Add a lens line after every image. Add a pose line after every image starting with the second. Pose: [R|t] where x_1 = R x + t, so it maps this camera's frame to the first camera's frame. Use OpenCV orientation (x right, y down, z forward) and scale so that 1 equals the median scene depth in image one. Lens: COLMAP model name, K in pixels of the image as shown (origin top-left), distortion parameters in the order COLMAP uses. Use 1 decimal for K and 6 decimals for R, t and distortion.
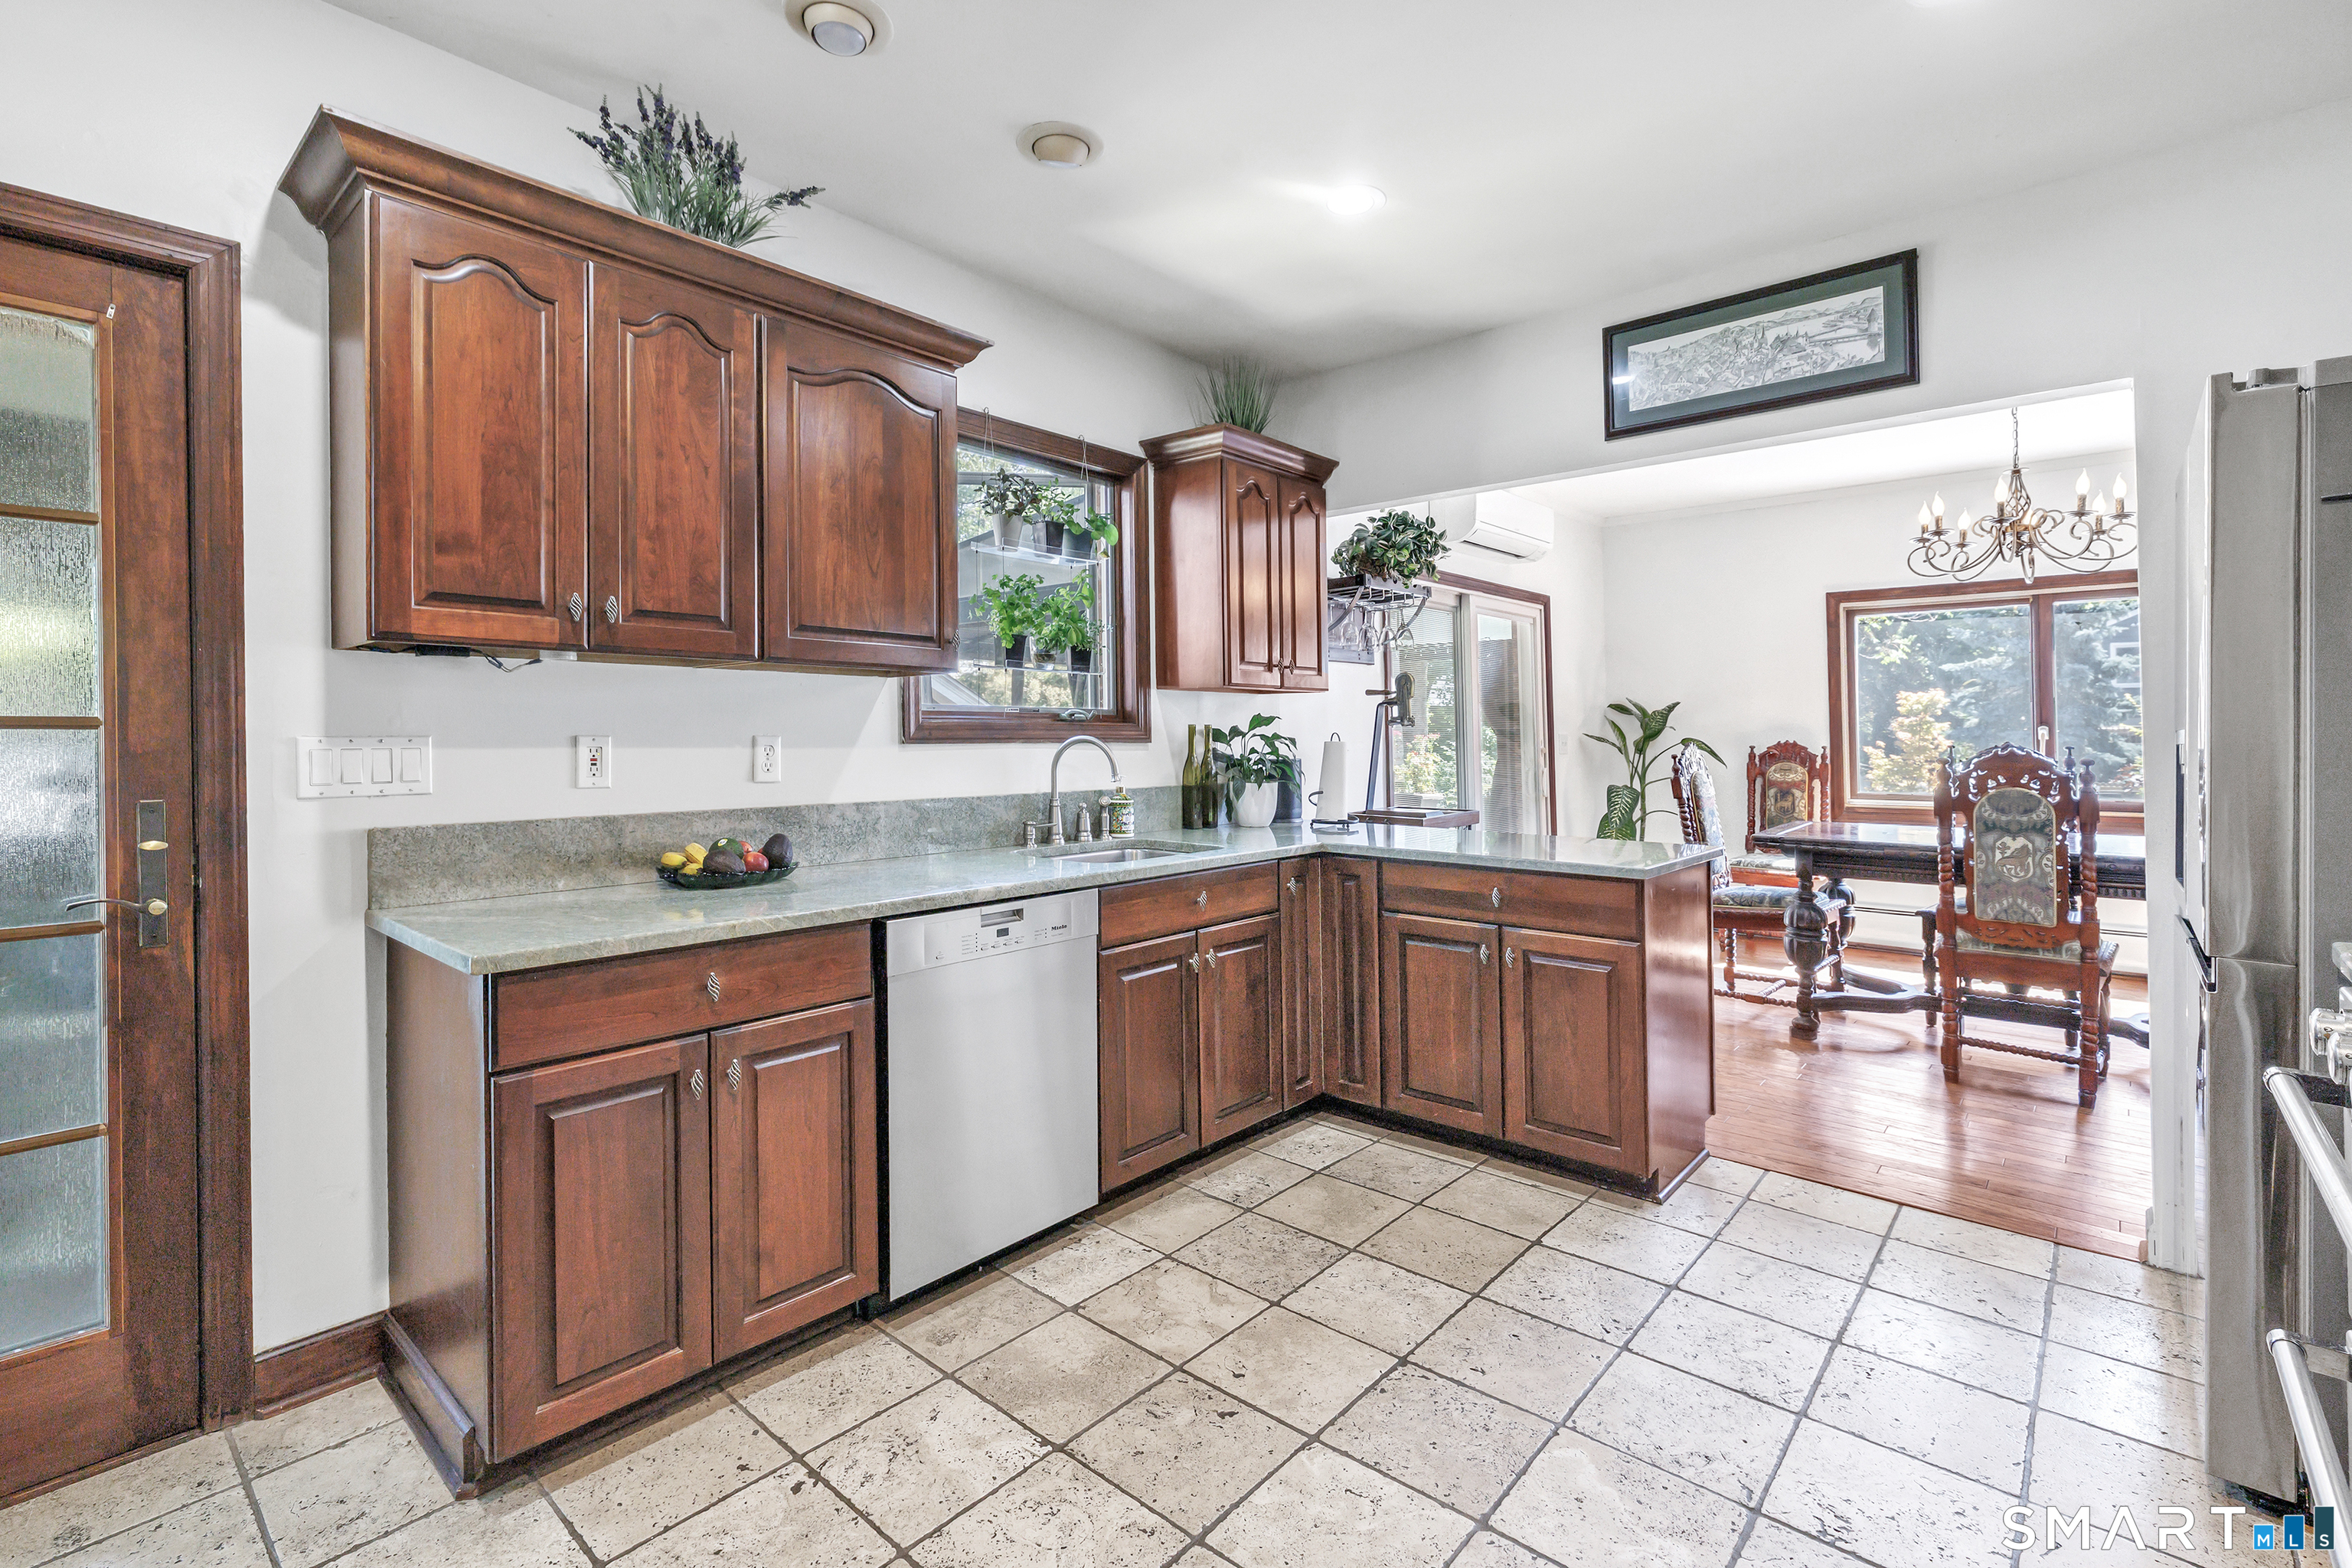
lens RADIAL K [[1051.3, 0, 1171.2], [0, 1051.3, 732.6], [0, 0, 1]] dist [0.000671, 0.000224]
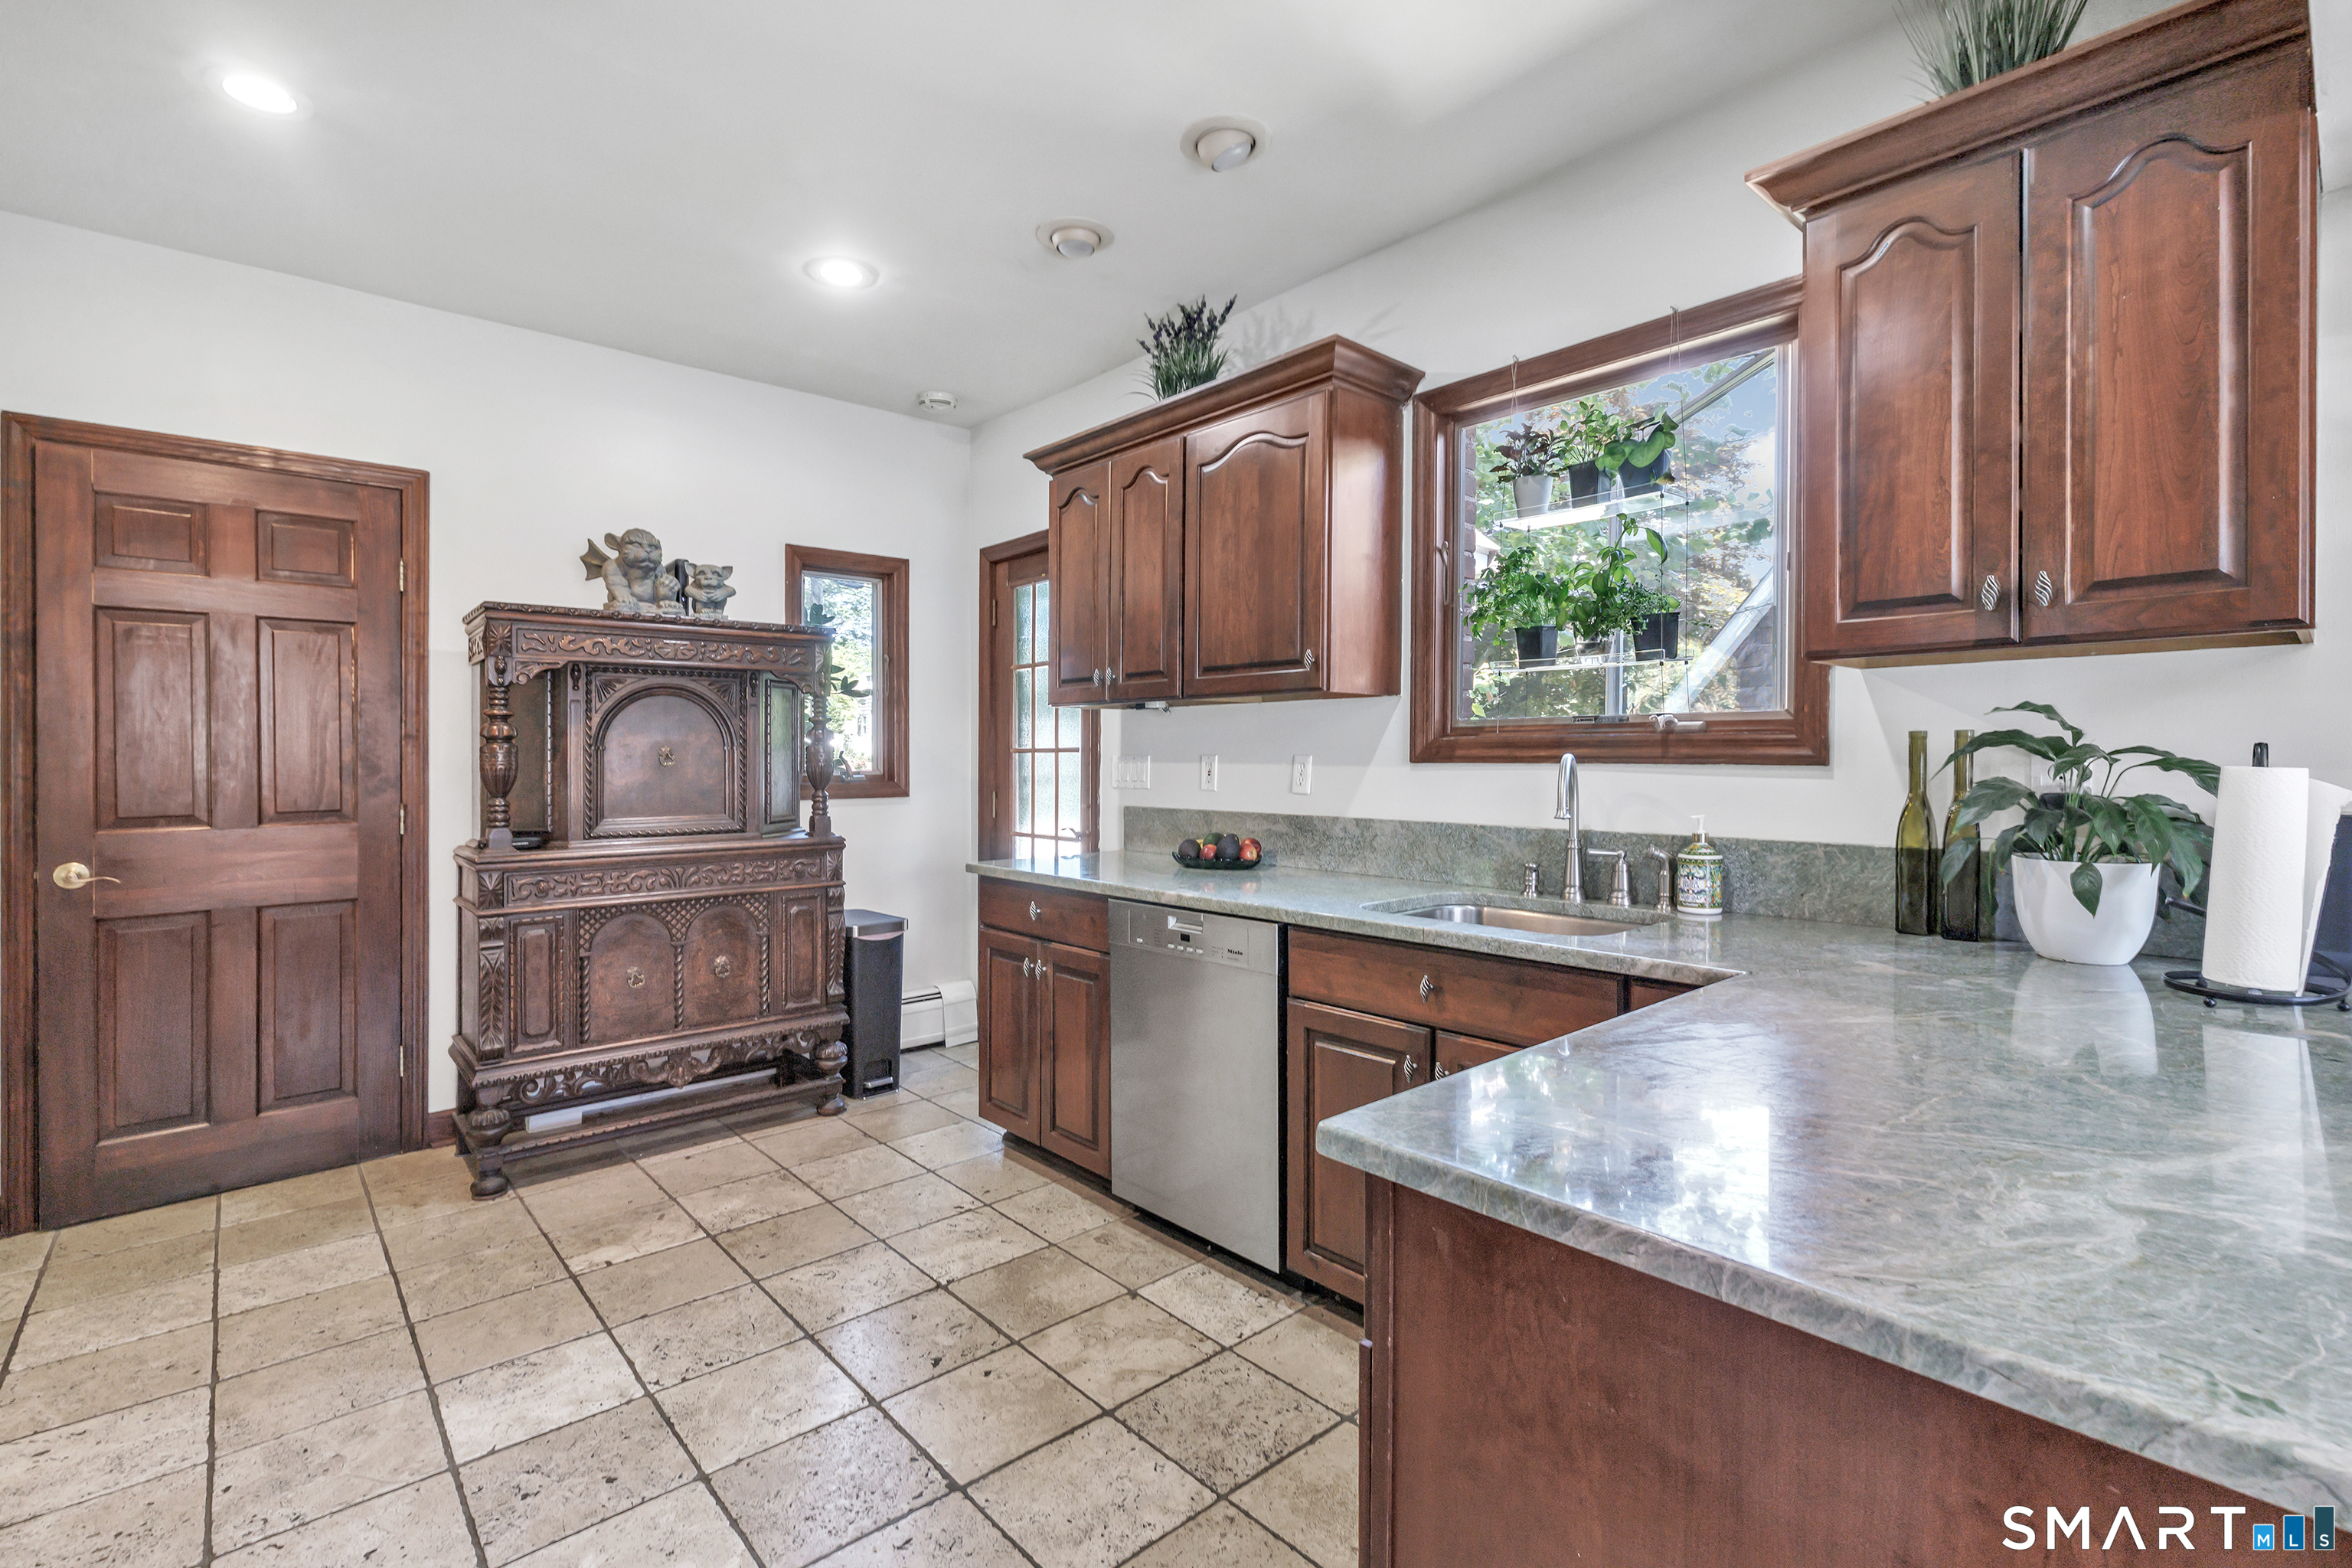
lens RADIAL K [[1042.8, 0, 1173.7], [0, 1042.8, 766.9], [0, 0, 1]] dist [0.002354, 0.000512]
pose [[-0.108084, 0.011772, -0.994072, 0.875190], [0.008736, 0.999903, 0.010891, 0.002311], [0.994103, -0.007507, -0.108176, 1.070404]]
